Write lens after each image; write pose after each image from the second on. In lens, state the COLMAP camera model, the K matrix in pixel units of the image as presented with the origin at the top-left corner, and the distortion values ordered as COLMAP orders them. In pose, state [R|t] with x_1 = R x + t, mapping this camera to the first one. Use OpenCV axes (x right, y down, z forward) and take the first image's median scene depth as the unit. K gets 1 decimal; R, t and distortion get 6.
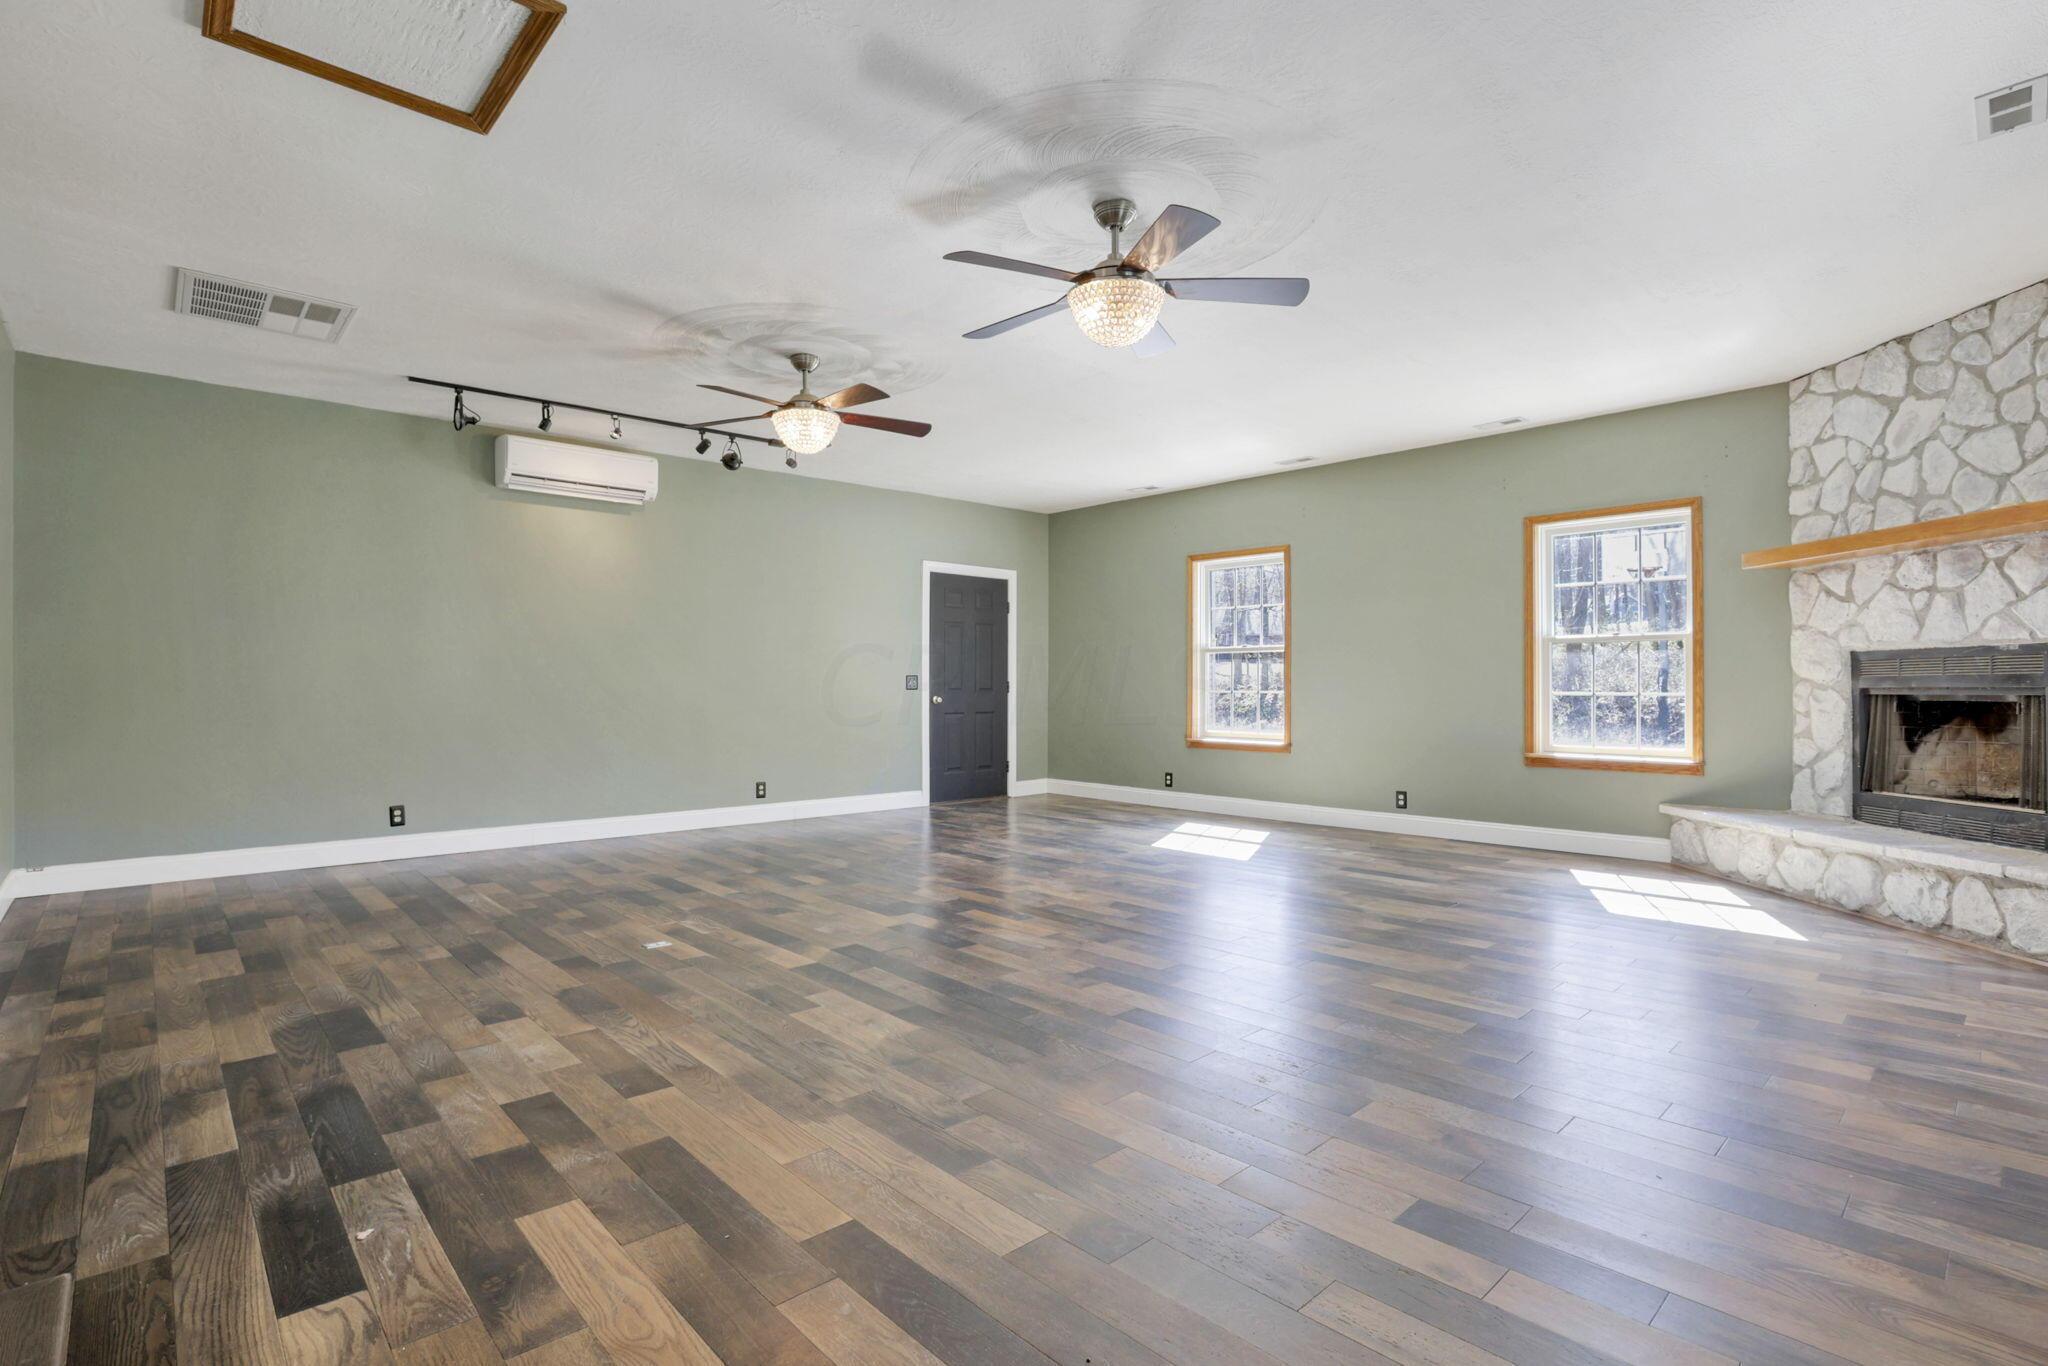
lens RADIAL K [[966.8, 0, 1036.9], [0, 966.8, 685.6], [0, 0, 1]] dist [-0.005472, -0.000192]
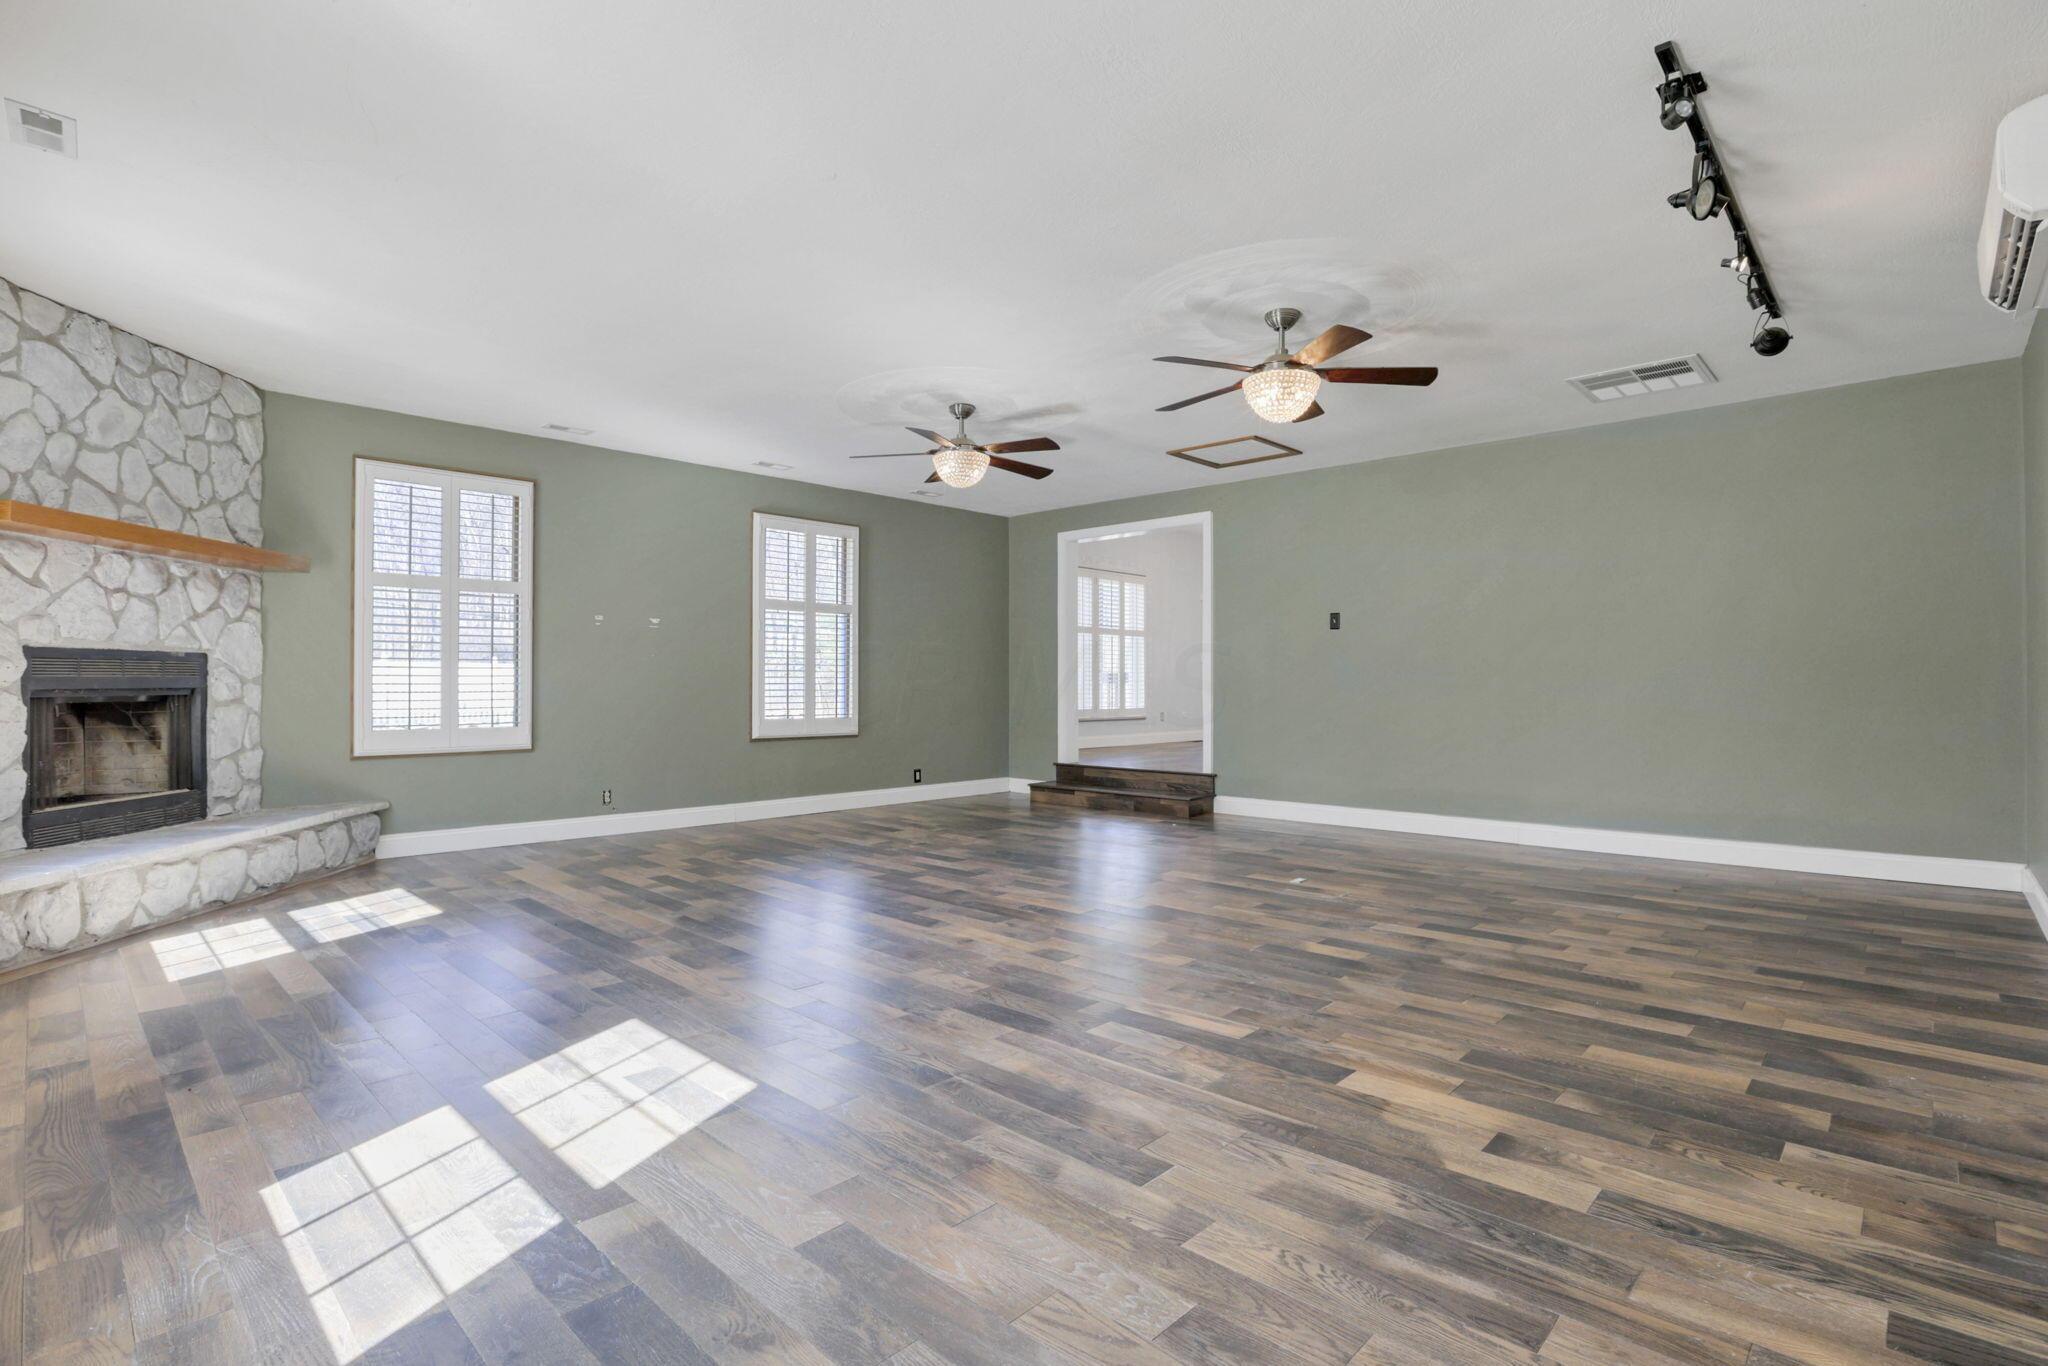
lens RADIAL K [[966.8, 0, 1022.8], [0, 966.8, 681.3], [0, 0, 1]] dist [-0.005472, -0.000192]
pose [[-0.999065, 0.007608, -0.042557, 0.032232], [0.007675, 0.999970, -0.001411, 0.002455], [0.042545, -0.001736, -0.999093, 2.014062]]
